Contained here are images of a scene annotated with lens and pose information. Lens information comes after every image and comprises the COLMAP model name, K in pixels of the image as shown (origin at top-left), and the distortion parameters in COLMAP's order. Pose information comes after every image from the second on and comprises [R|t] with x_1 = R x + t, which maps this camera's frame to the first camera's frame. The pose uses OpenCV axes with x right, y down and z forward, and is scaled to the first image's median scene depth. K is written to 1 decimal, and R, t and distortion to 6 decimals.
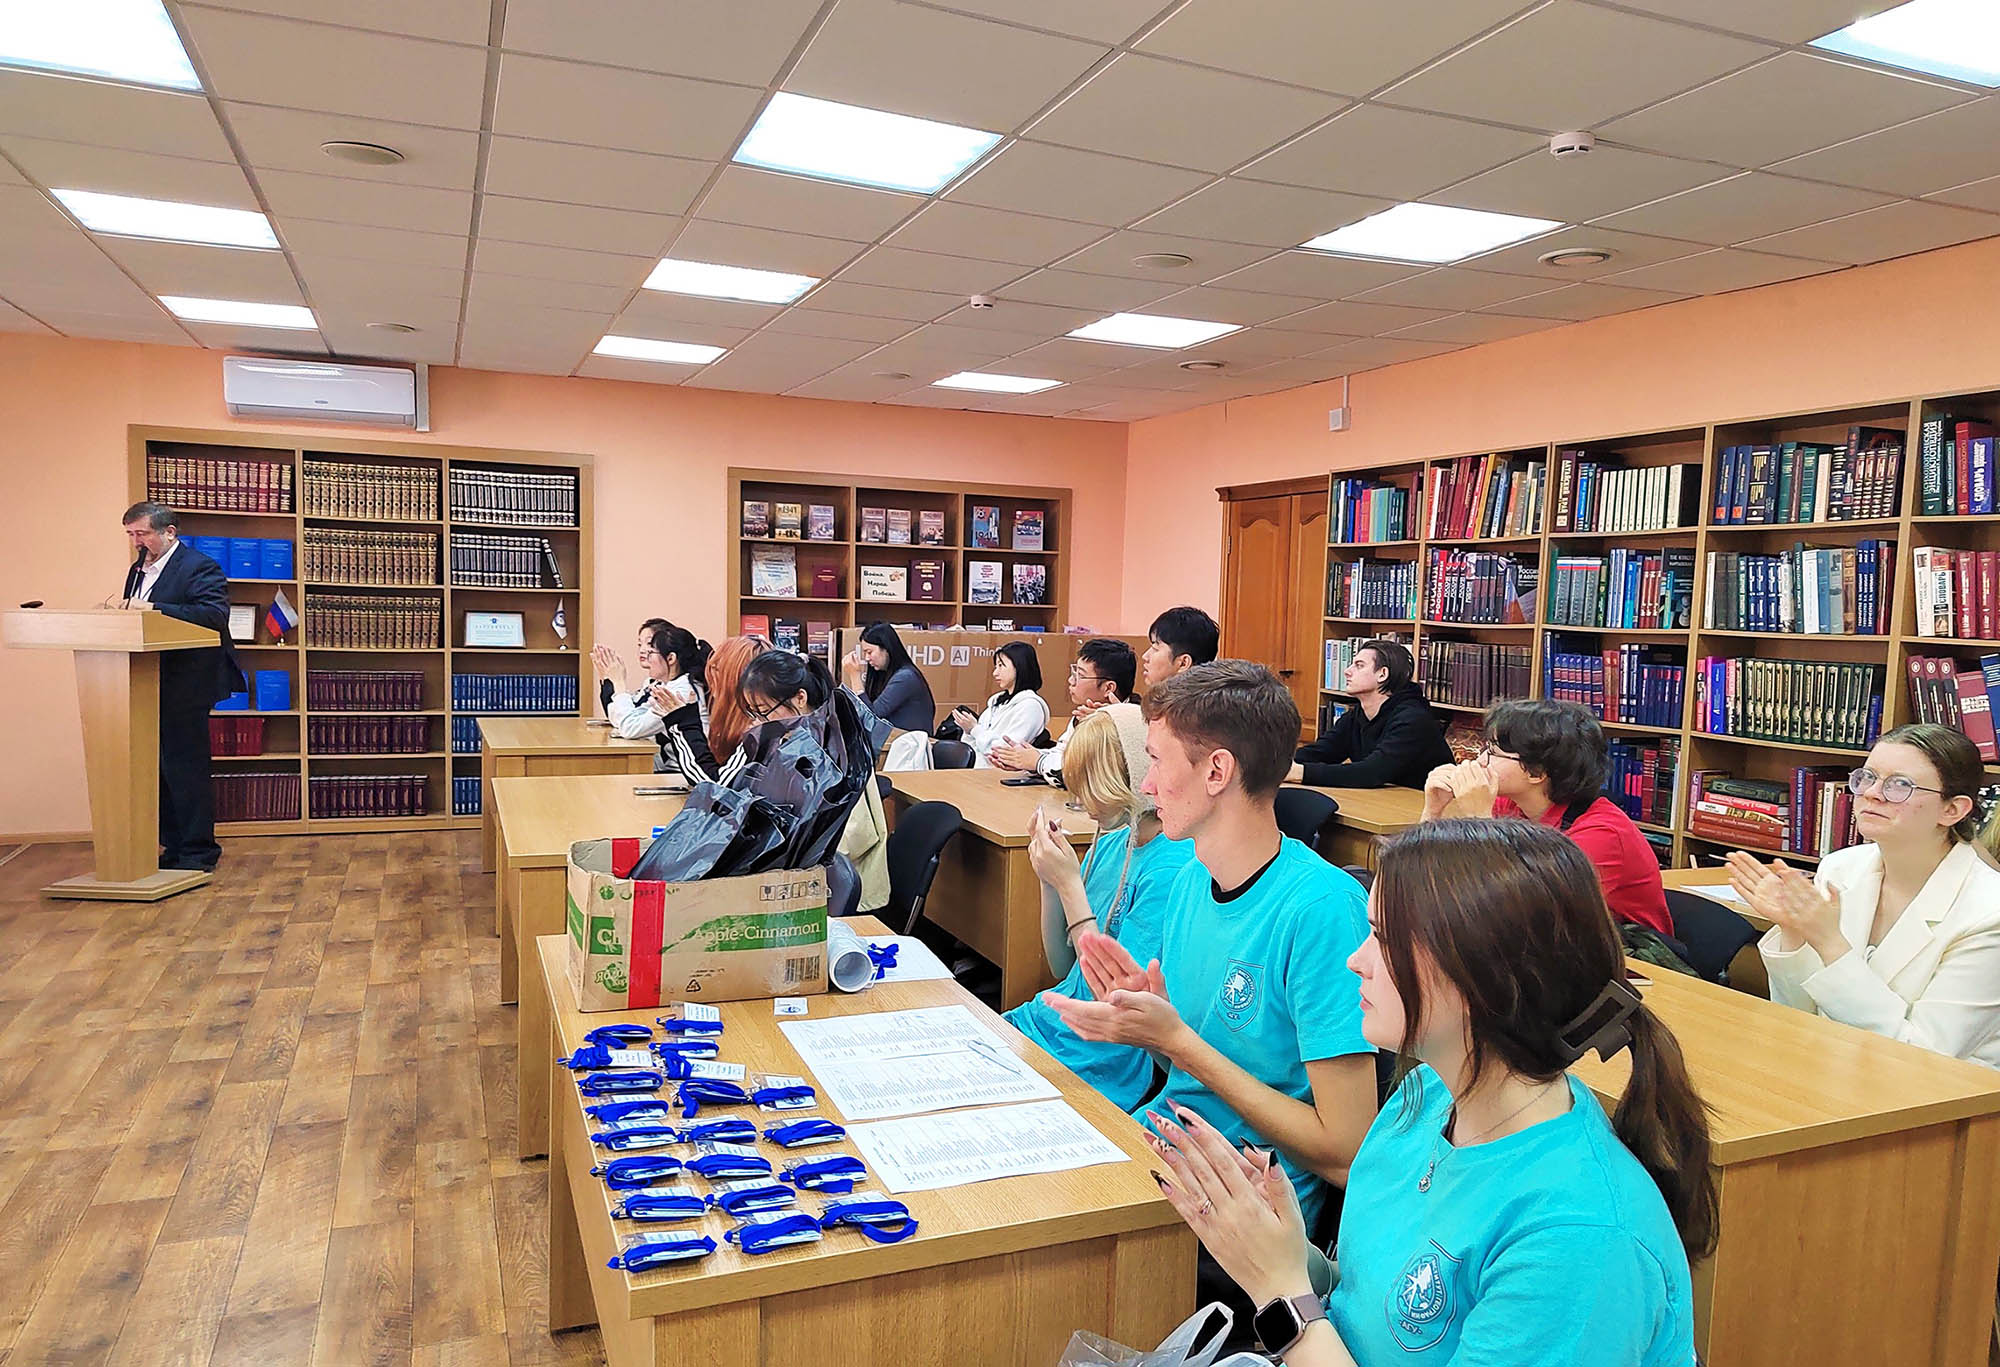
lens RADIAL K [[1378.1, 0, 1004.4], [0, 1378.1, 684.7], [0, 0, 1]] dist [-0.007233, -0.027410]
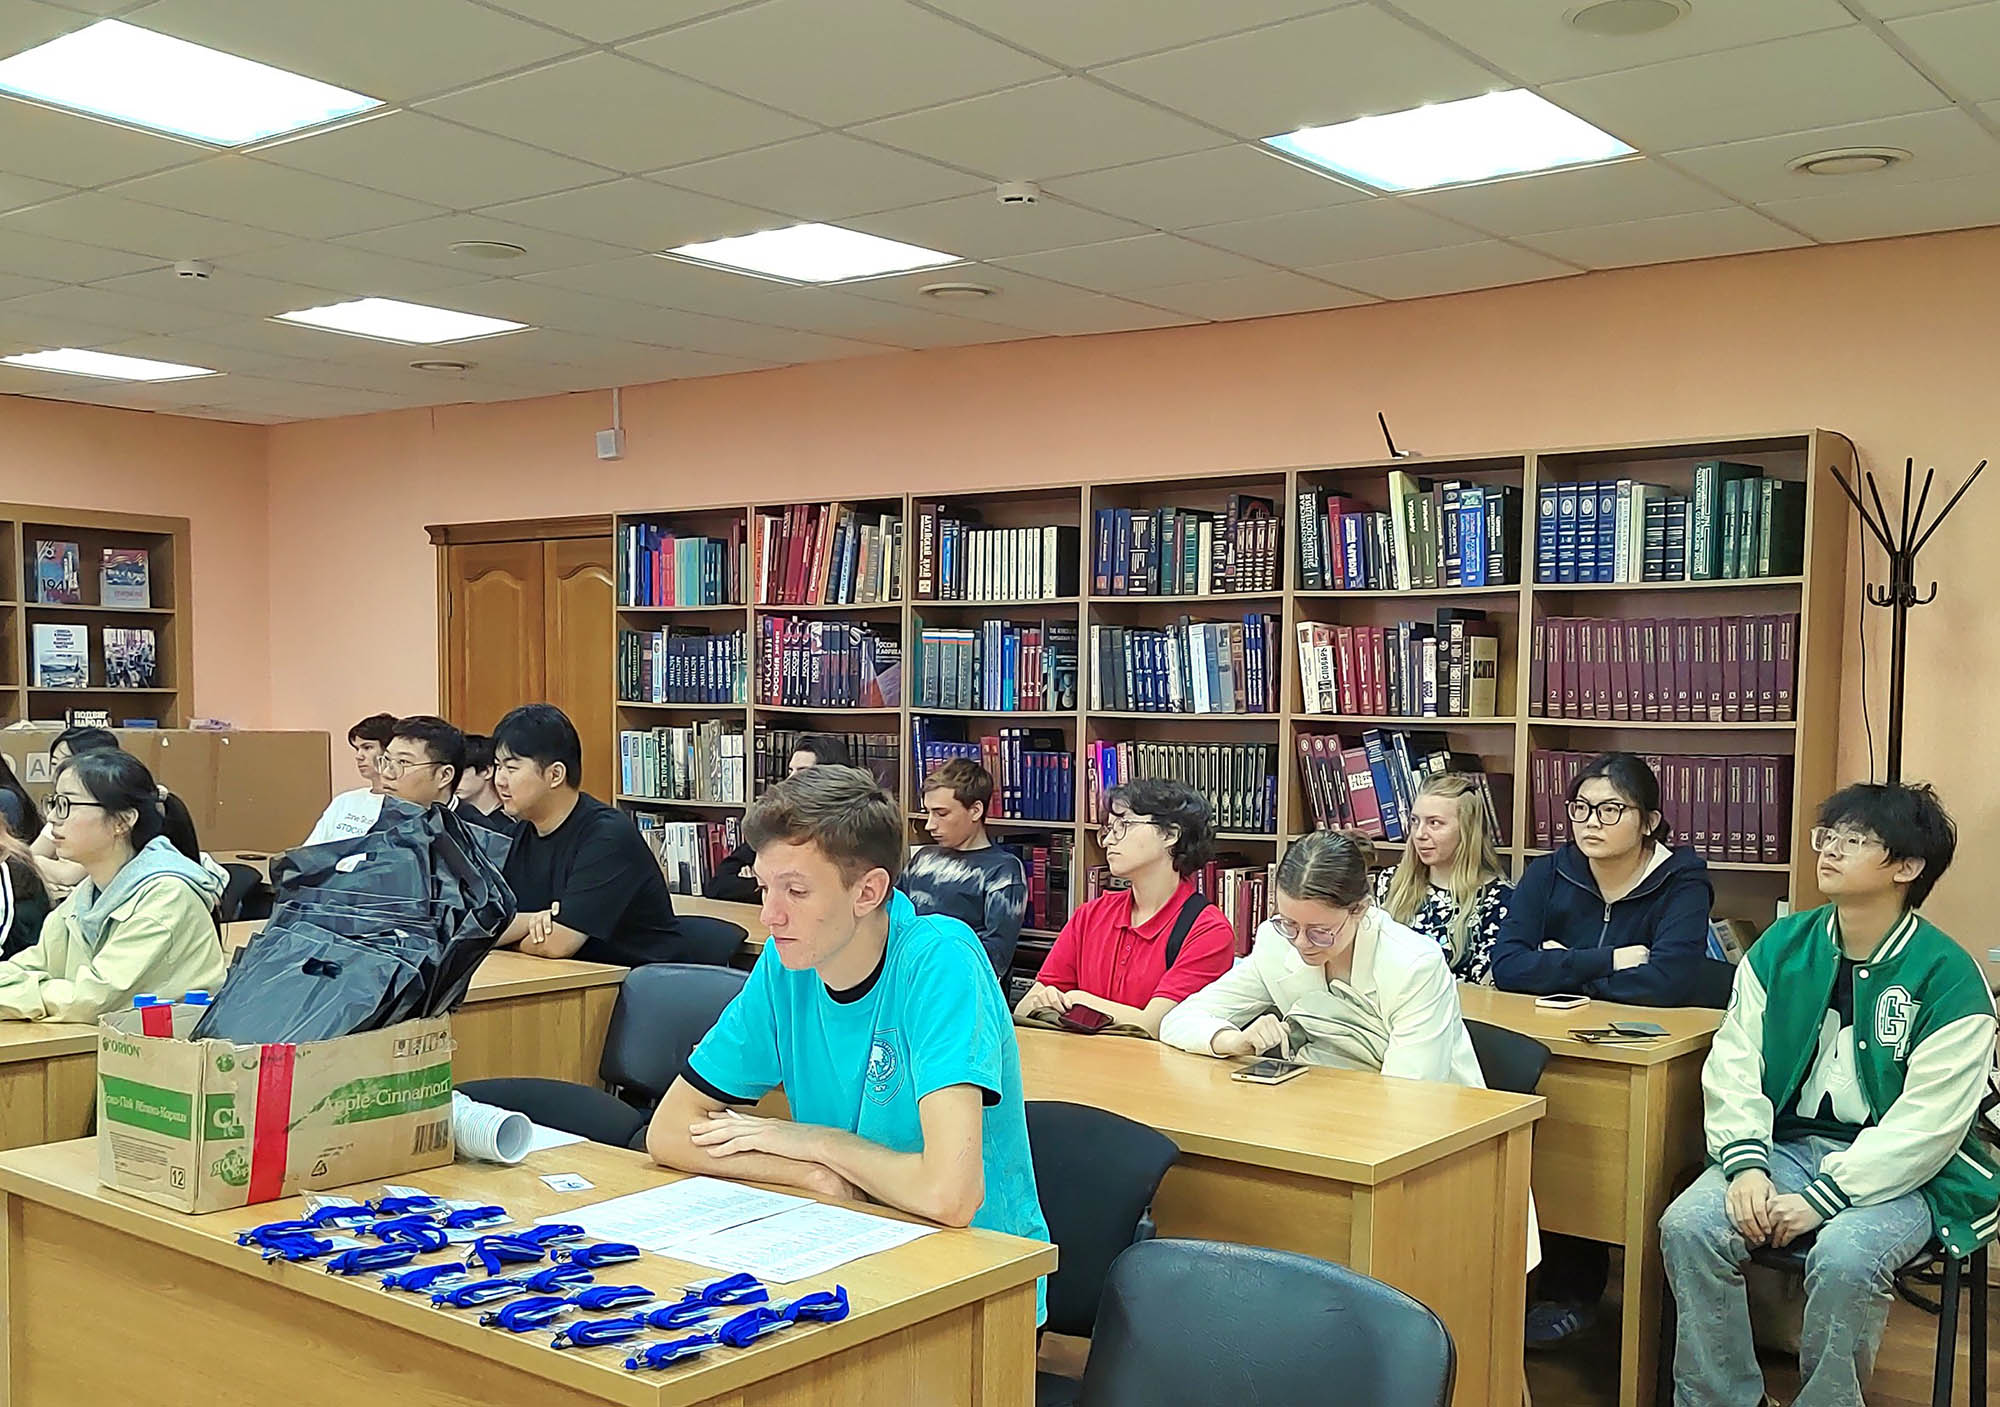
lens RADIAL K [[2002.8, 0, 999.2], [0, 2002.8, 711.4], [0, 0, 1]] dist [-0.024533, 0.000000]
pose [[0.866102, -0.017395, 0.499564, -0.201312], [0.037851, 0.998807, -0.030845, -0.001318], [-0.498432, 0.045624, 0.865728, -0.109410]]
